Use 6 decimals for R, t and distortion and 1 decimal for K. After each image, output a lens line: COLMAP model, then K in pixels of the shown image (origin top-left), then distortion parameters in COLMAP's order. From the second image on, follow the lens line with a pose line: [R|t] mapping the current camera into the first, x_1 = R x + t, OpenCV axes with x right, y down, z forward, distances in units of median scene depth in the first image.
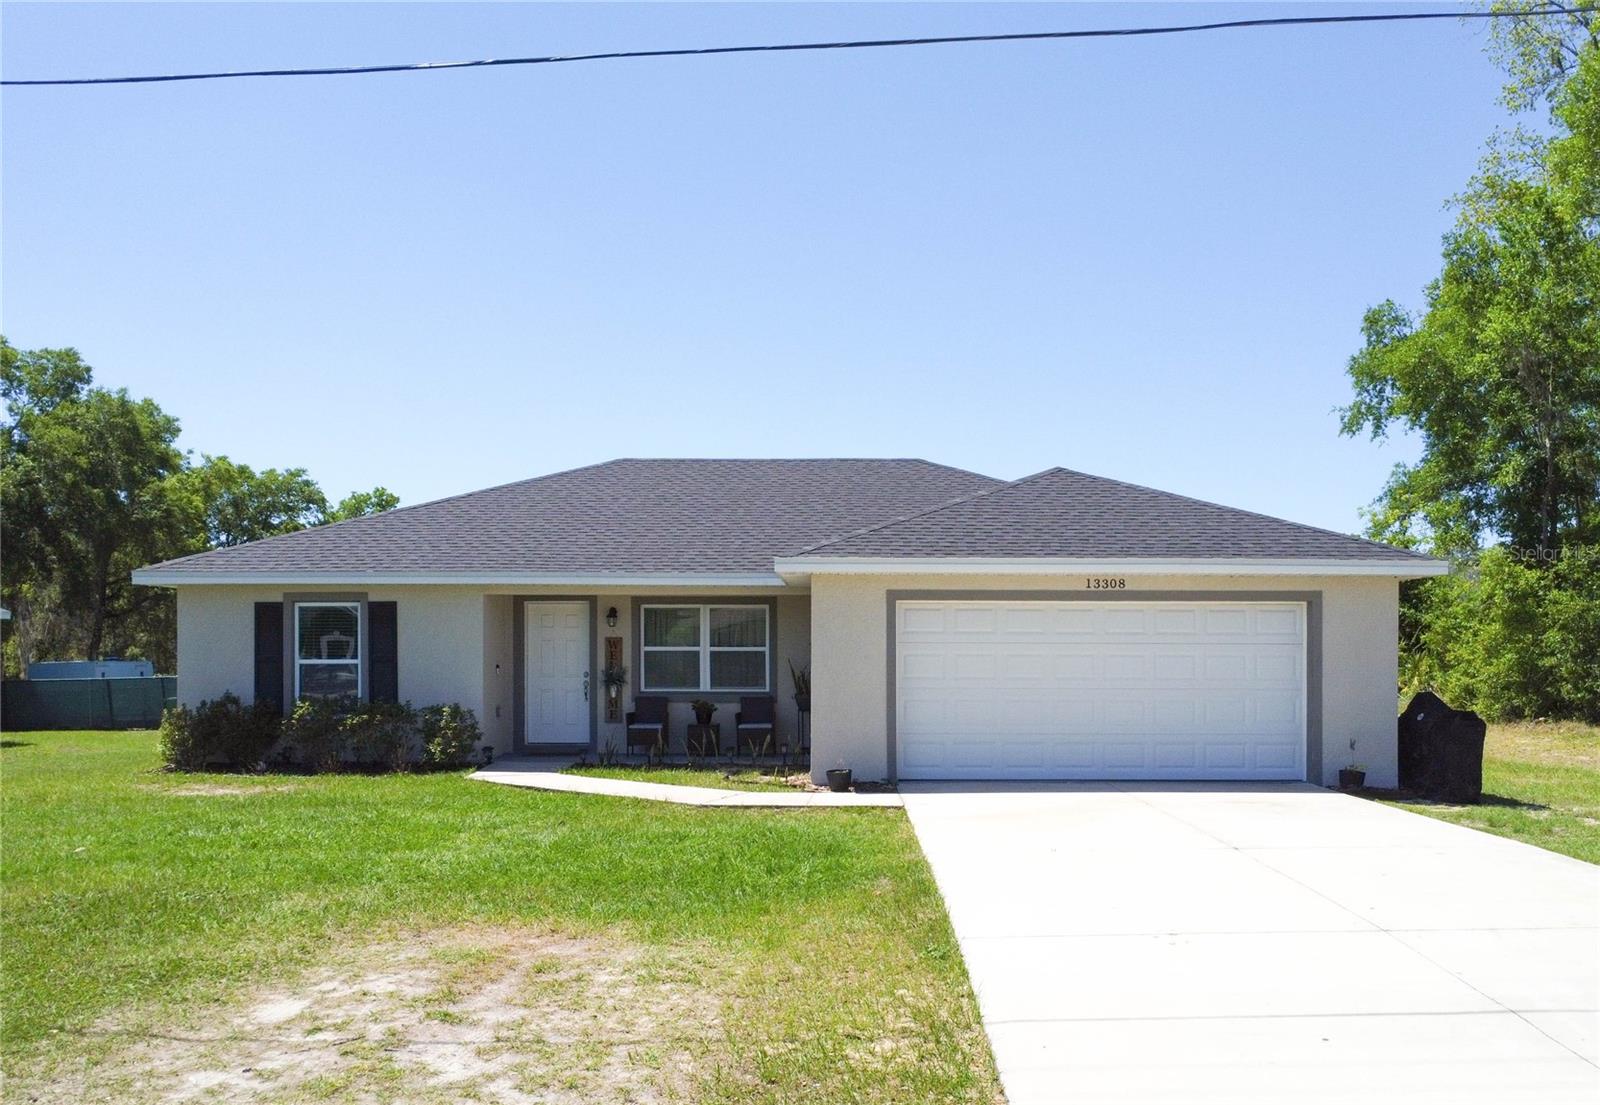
lens RADIAL K [[1319.6, 0, 822.5], [0, 1319.6, 662.4], [0, 0, 1]] dist [-0.030734, -0.001618]
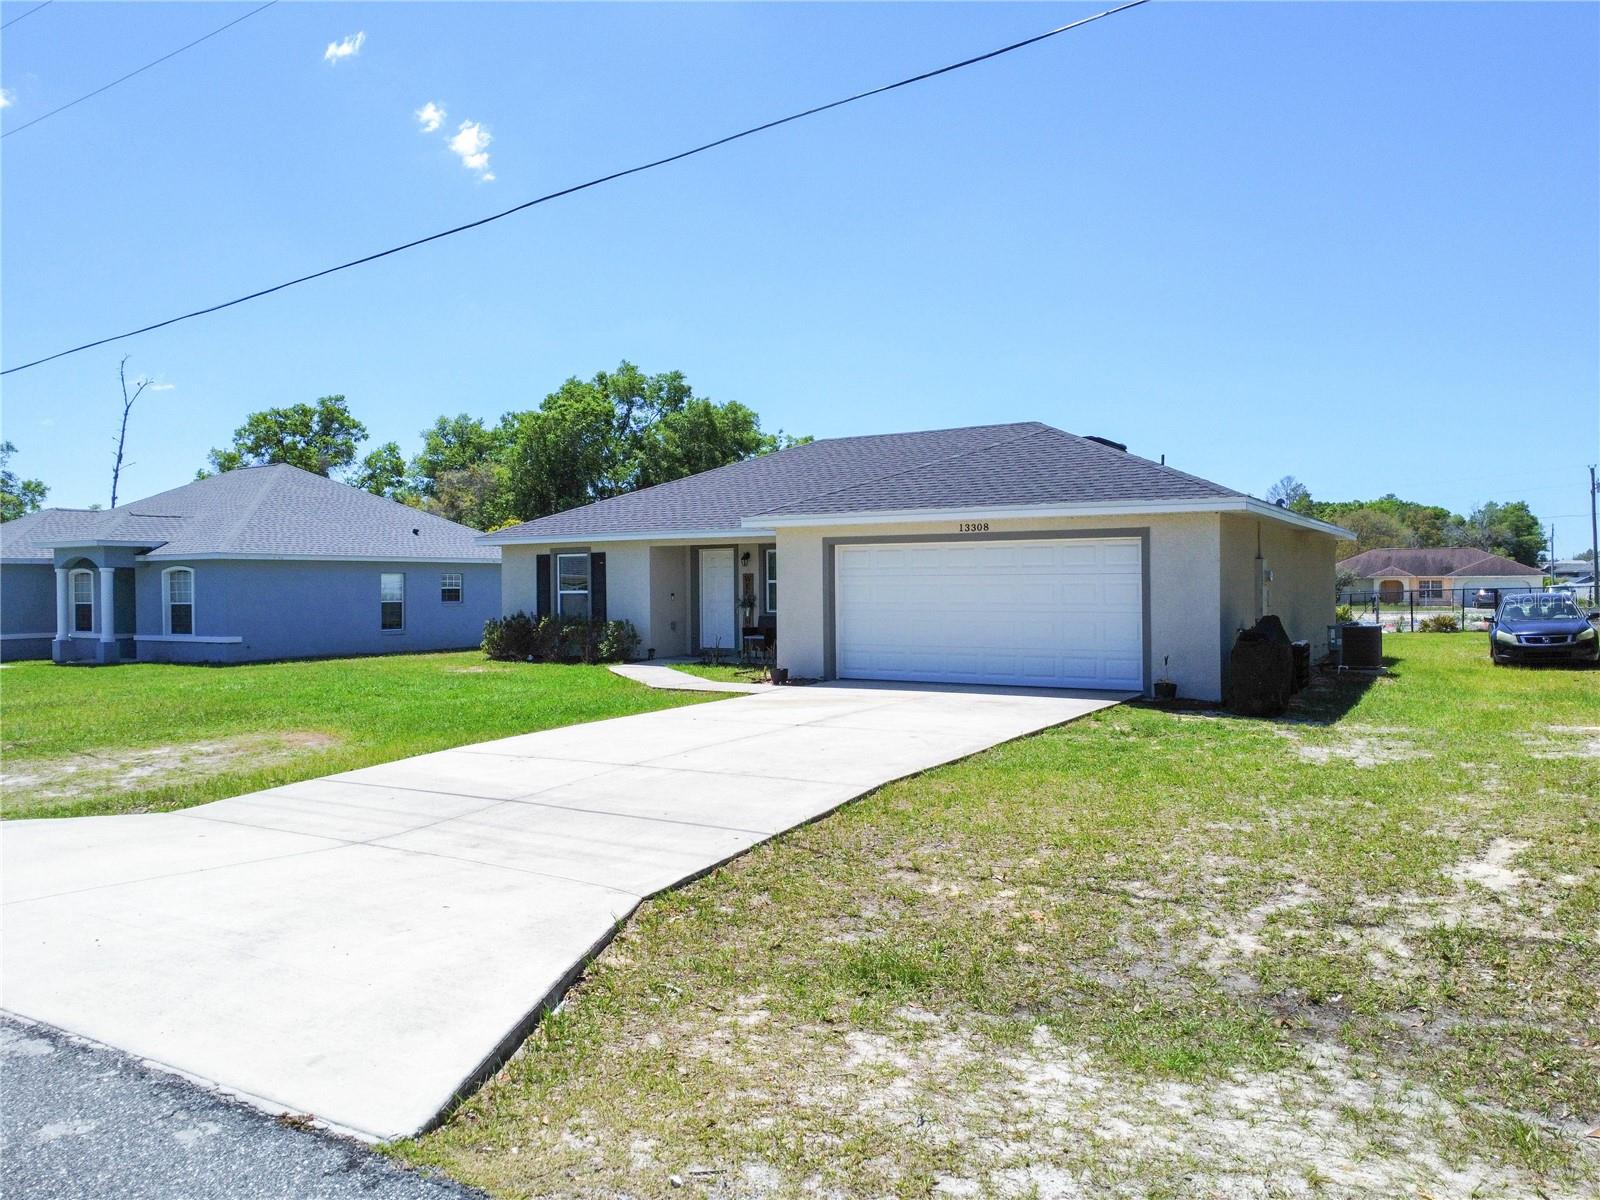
lens RADIAL K [[1184.2, 0, 758.3], [0, 1184.2, 594.9], [0, 0, 1]] dist [-0.030581, -0.003046]
pose [[0.830410, -0.002694, -0.557146, 0.657105], [0.003886, 0.999992, 0.000958, 0.002789], [0.557139, -0.002960, 0.830414, -0.052016]]
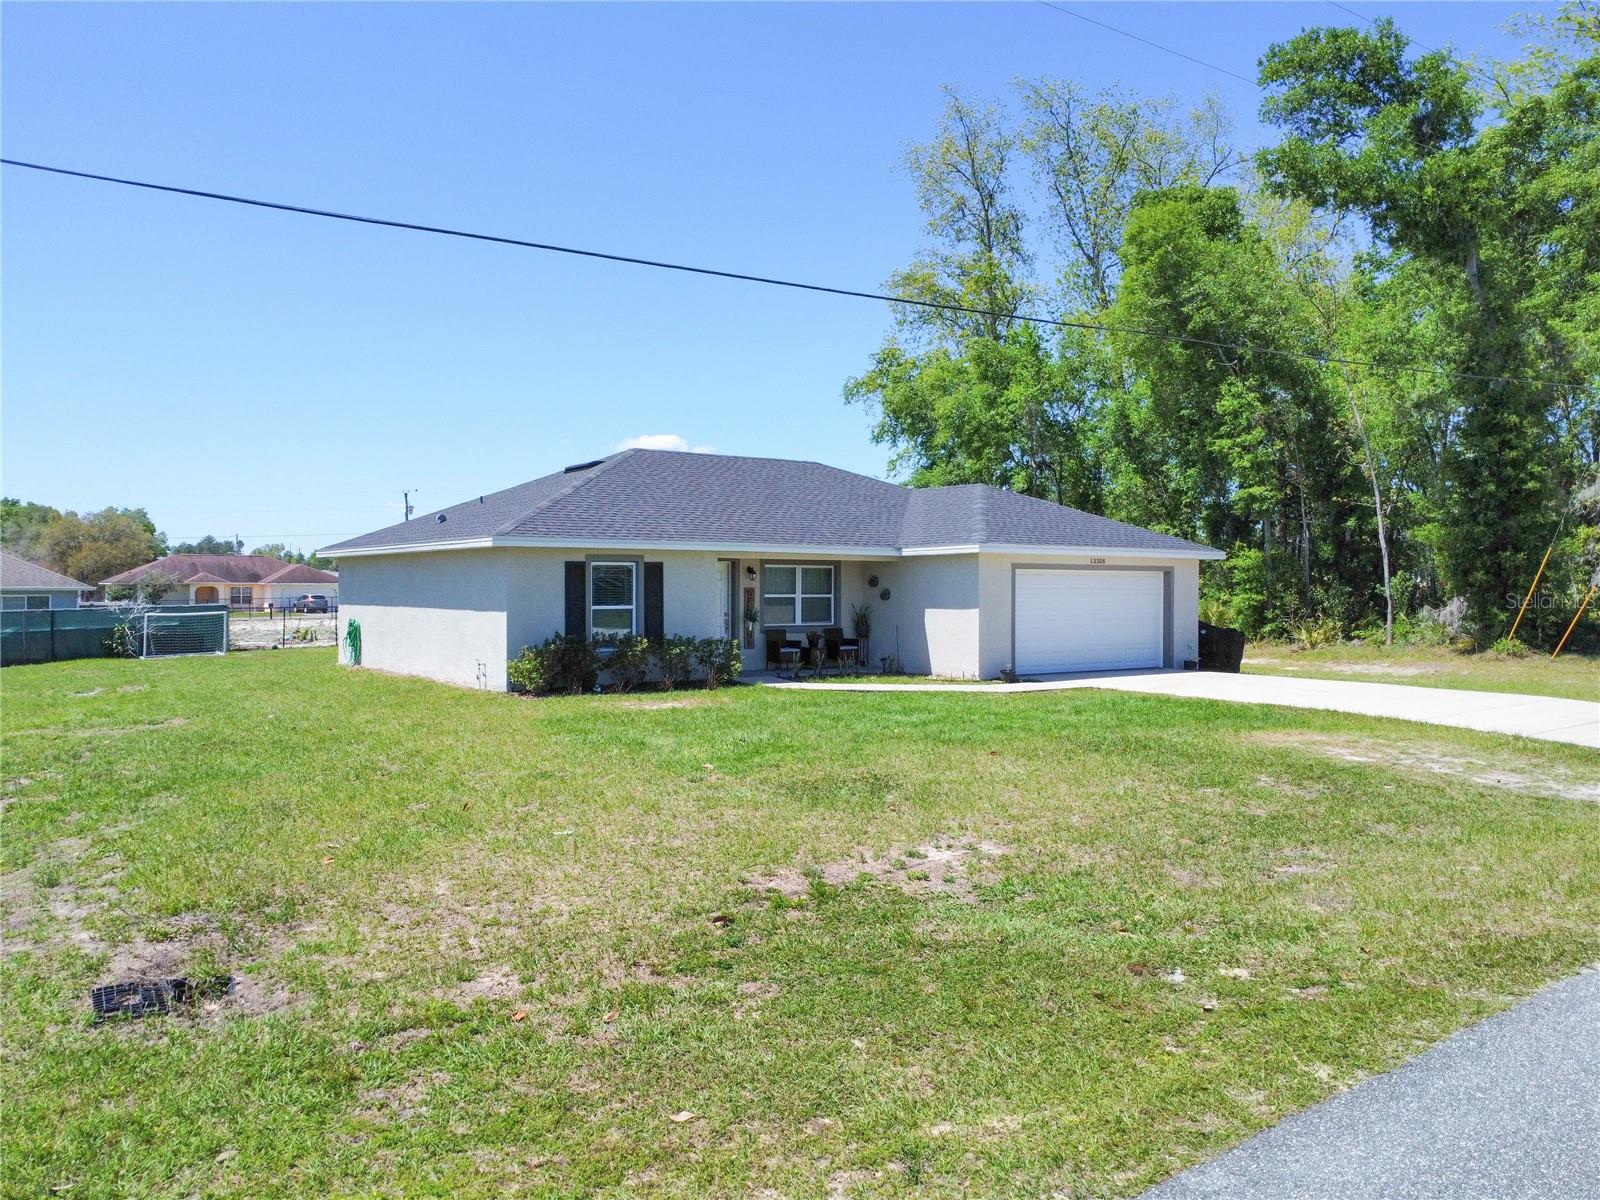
lens RADIAL K [[1184.2, 0, 758.3], [0, 1184.2, 594.9], [0, 0, 1]] dist [-0.030581, -0.003046]
pose [[0.827962, -0.003185, 0.560776, -1.021466], [0.001907, 0.999994, 0.002864, -0.018145], [-0.560781, -0.001302, 0.827963, -0.066593]]
